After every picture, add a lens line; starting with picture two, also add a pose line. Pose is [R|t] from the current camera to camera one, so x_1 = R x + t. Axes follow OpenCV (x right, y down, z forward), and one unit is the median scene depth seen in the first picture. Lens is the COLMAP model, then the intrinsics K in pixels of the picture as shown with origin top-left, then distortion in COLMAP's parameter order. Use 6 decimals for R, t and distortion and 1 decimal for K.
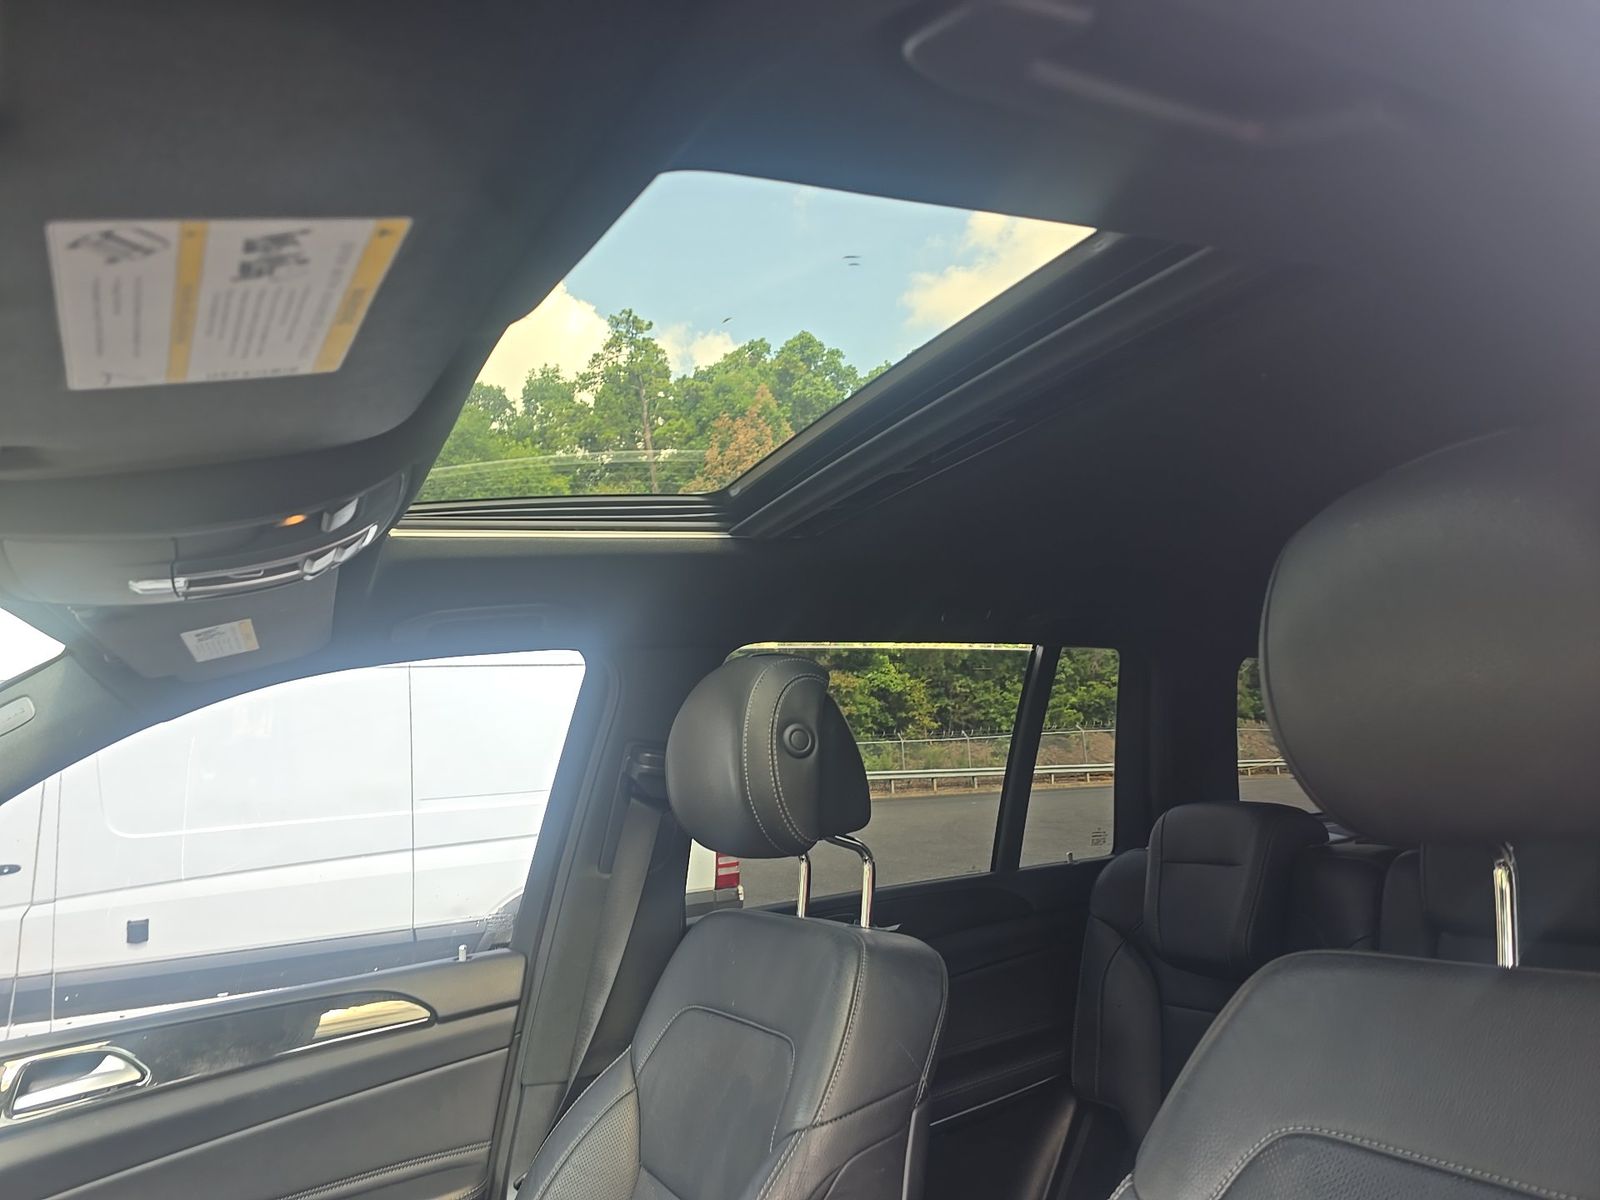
lens RADIAL K [[1110.9, 0, 800.0], [0, 1110.9, 600.0], [0, 0, 1]] dist [0.046045, -0.034811]
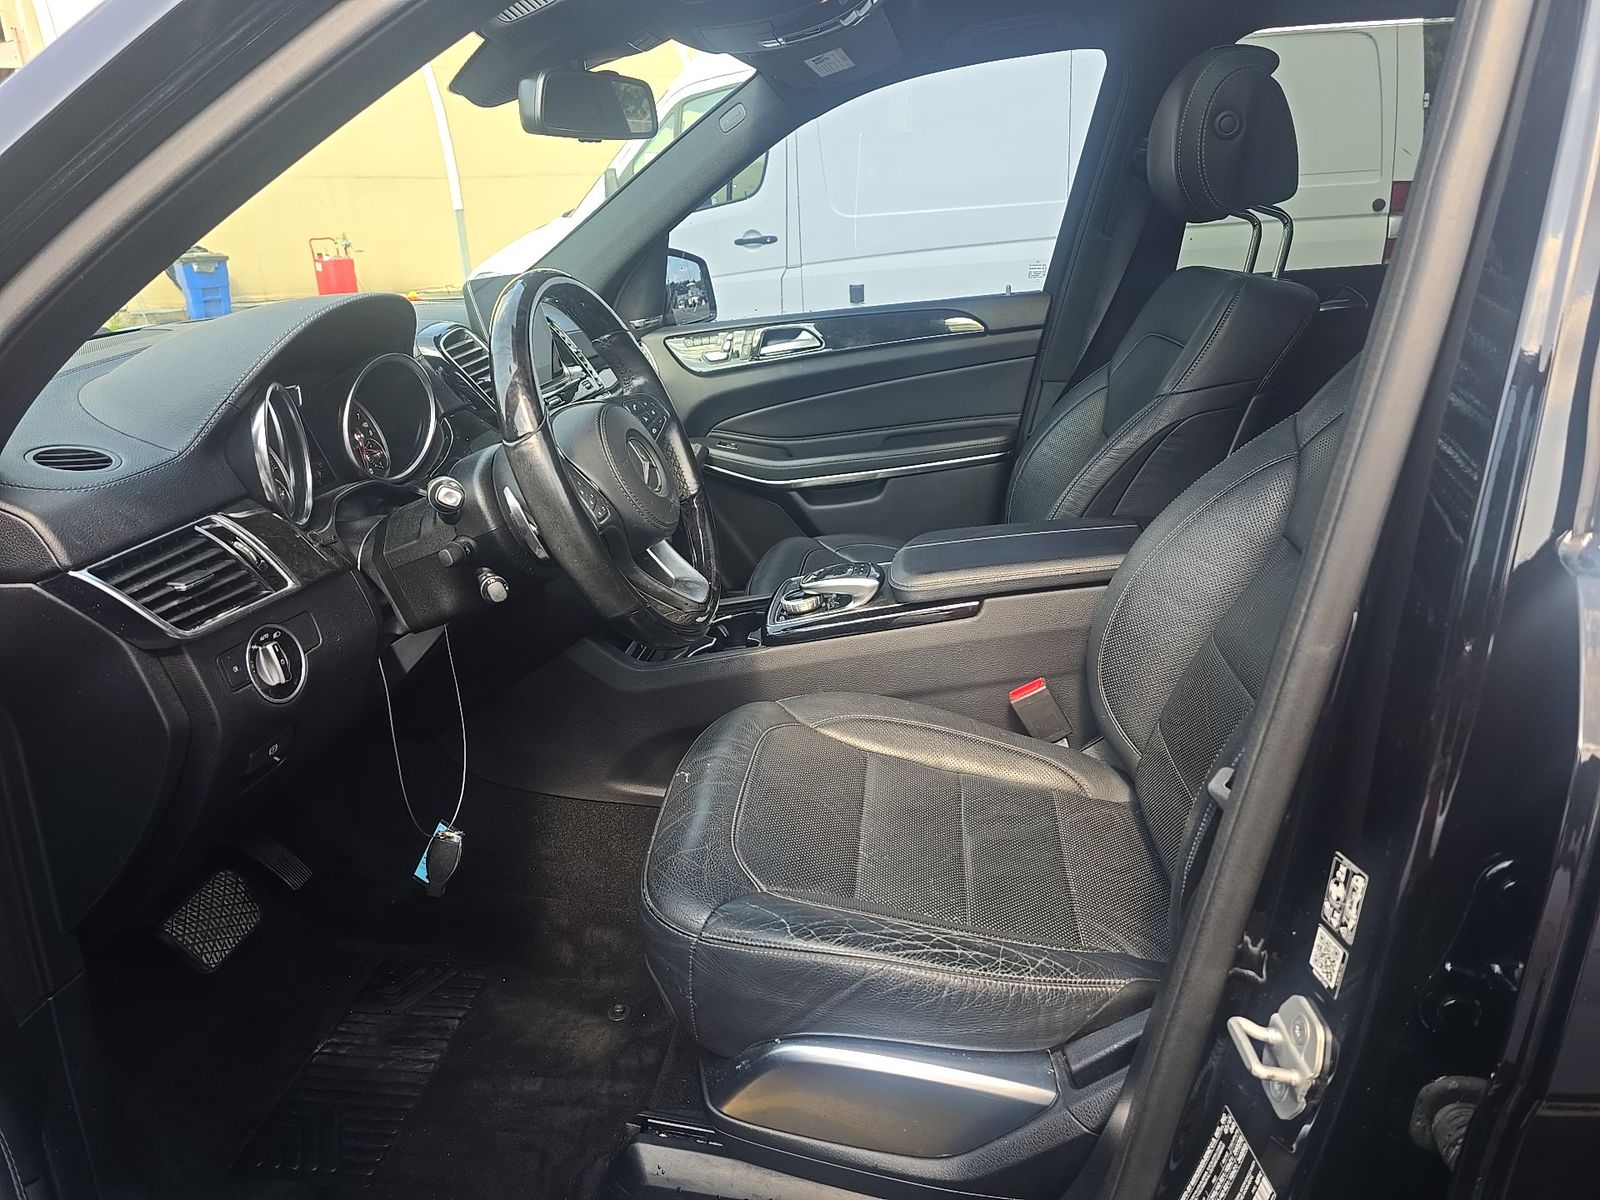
lens RADIAL K [[1110.9, 0, 800.0], [0, 1110.9, 600.0], [0, 0, 1]] dist [0.046045, -0.034811]
pose [[0.833579, 0.202053, -0.514121, 0.321833], [0.081799, 0.875294, 0.476623, -0.044251], [0.546310, -0.439358, 0.713099, -0.375311]]
